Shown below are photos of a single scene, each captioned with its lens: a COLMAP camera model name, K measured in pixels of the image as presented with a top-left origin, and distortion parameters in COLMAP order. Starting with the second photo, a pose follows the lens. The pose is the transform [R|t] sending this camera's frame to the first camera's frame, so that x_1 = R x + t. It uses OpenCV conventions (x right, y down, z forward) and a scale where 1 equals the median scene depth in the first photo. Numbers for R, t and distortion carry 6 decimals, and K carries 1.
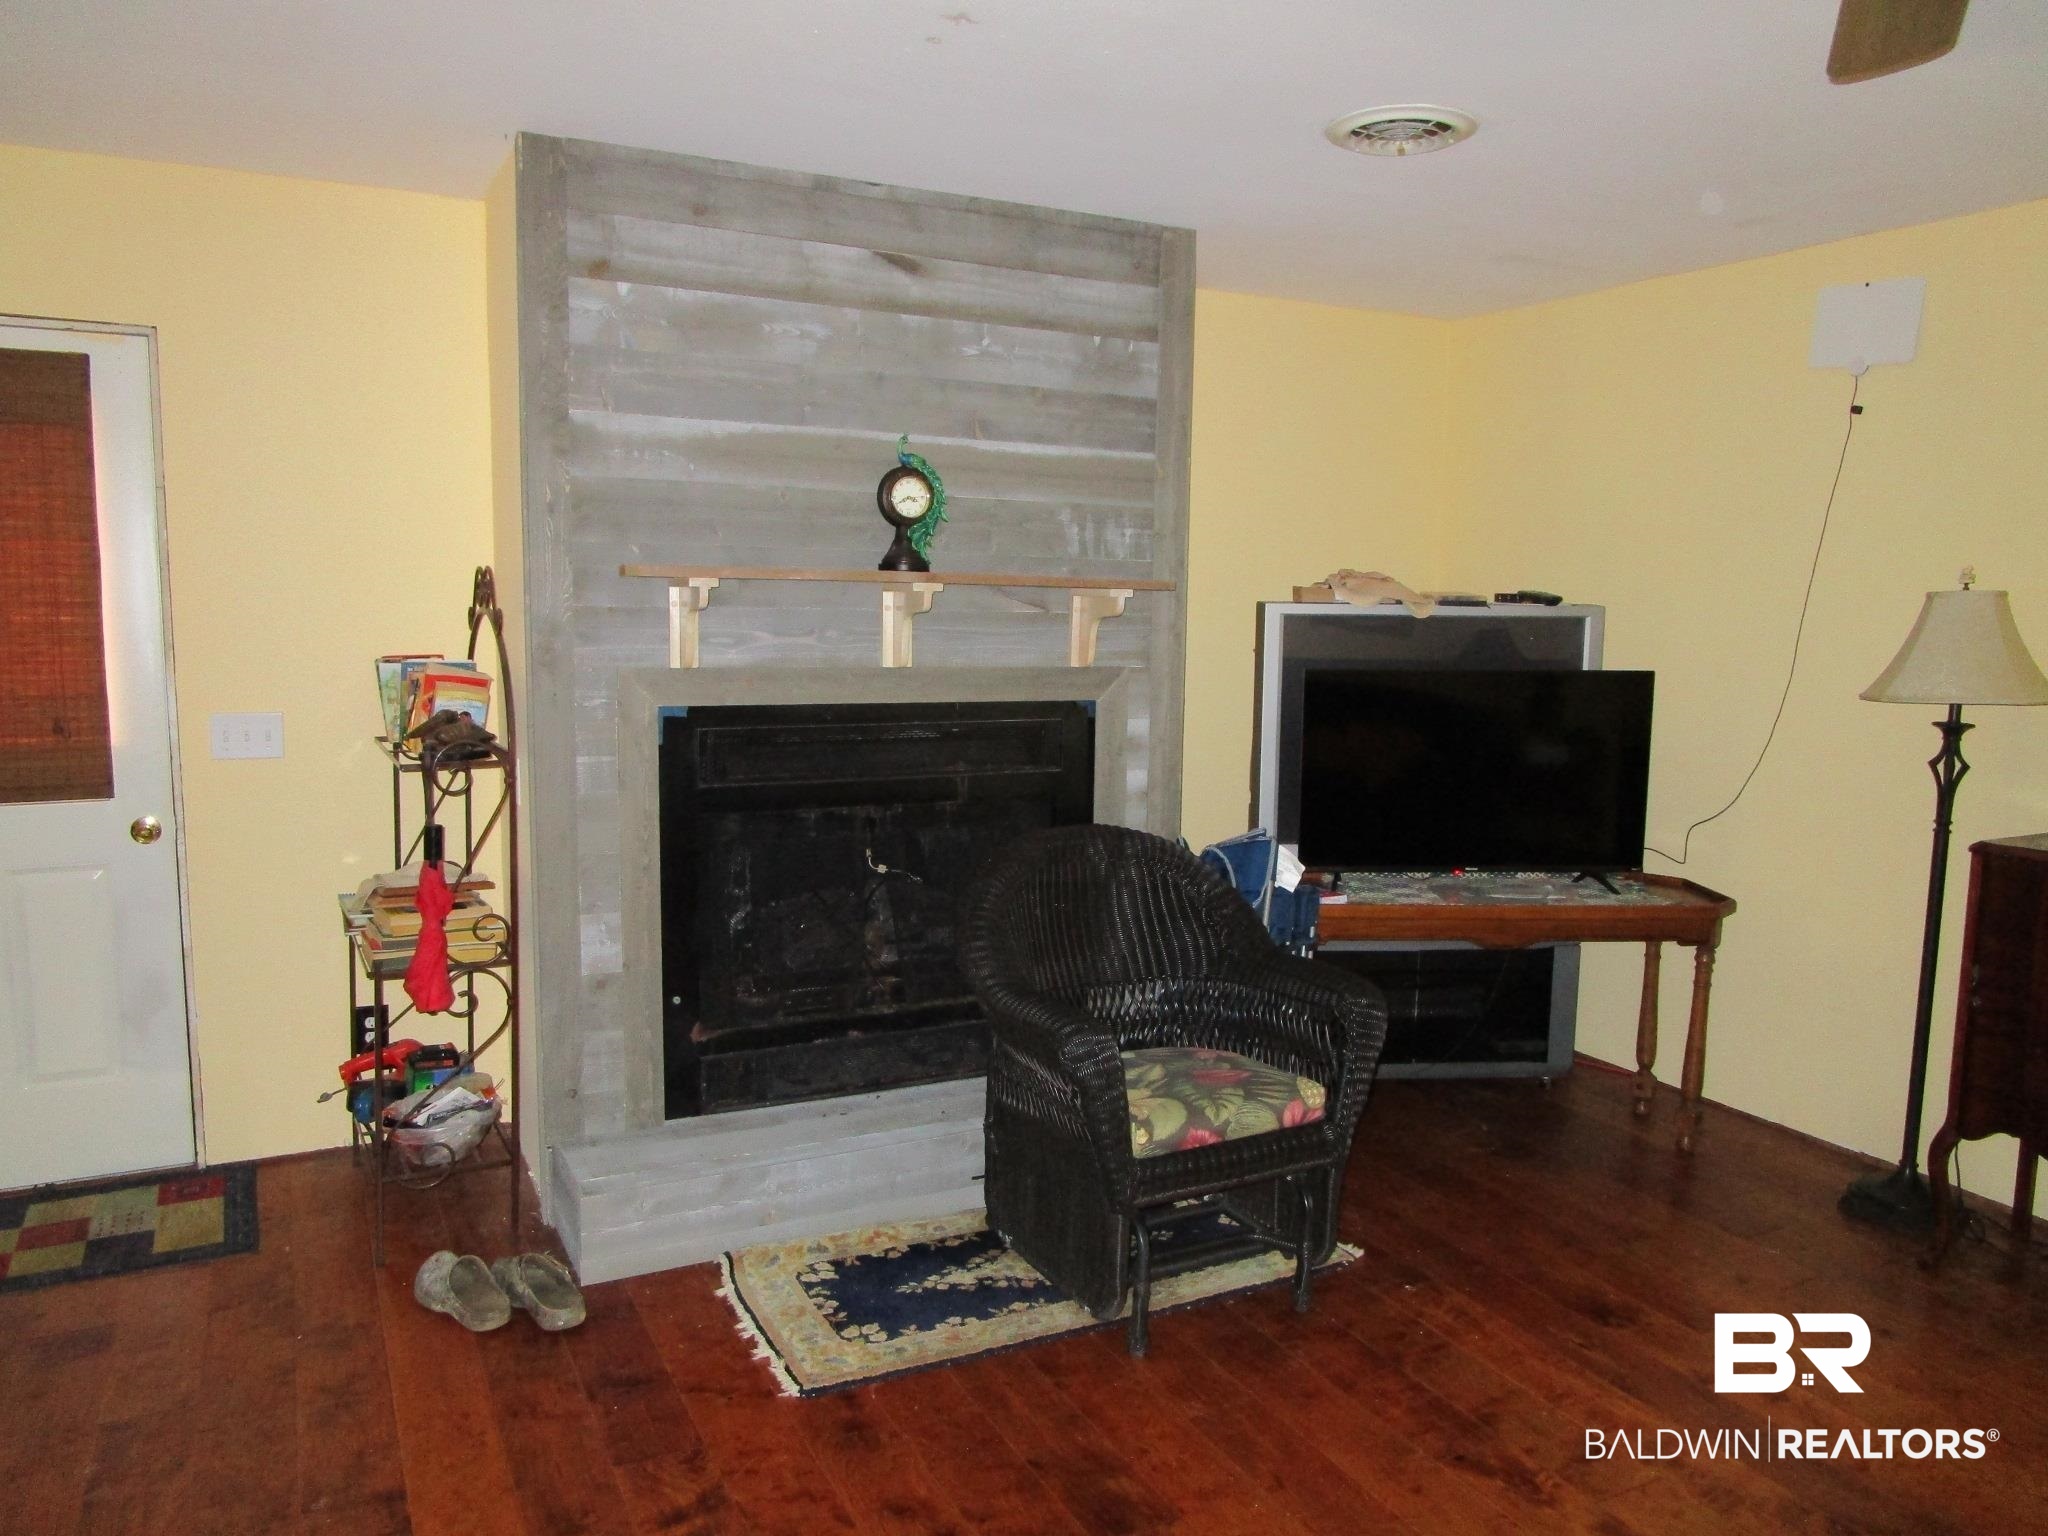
lens RADIAL K [[1424.9, 0, 1024.0], [0, 1424.9, 768.0], [0, 0, 1]] dist [-0.033016, 0.001430]
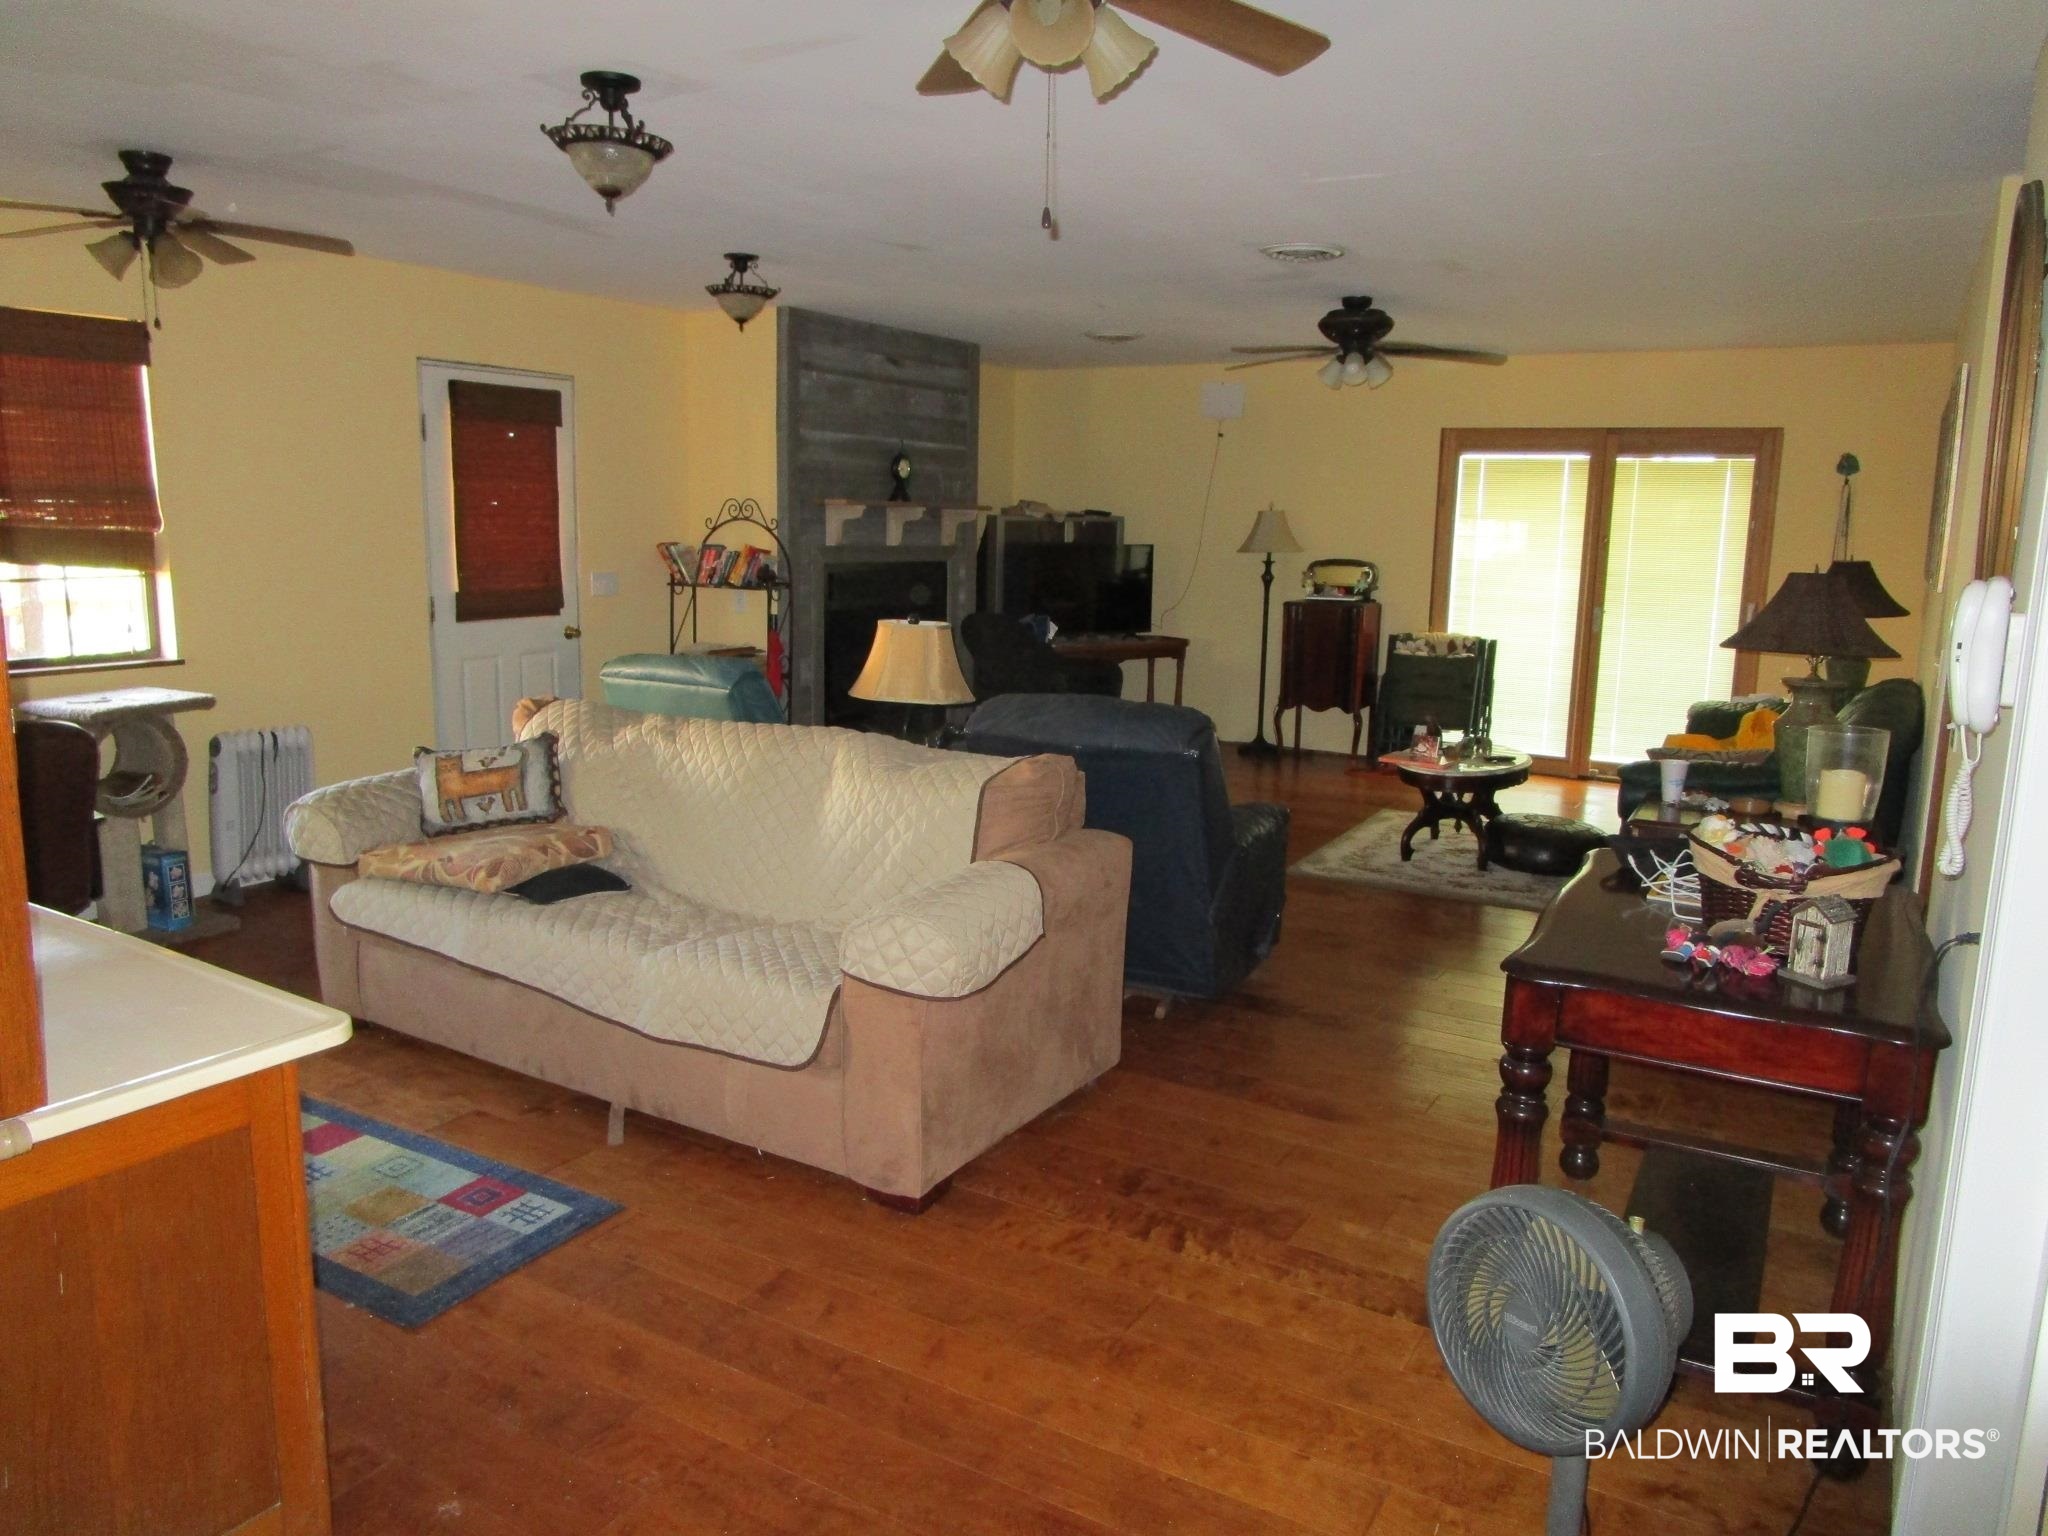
lens RADIAL K [[1424.9, 0, 1024.0], [0, 1424.9, 768.0], [0, 0, 1]] dist [-0.033016, 0.001430]
pose [[0.846757, -0.092874, 0.523811, -1.132426], [0.059597, 0.995005, 0.080079, 0.111099], [-0.528632, -0.036590, 0.848062, -1.013854]]
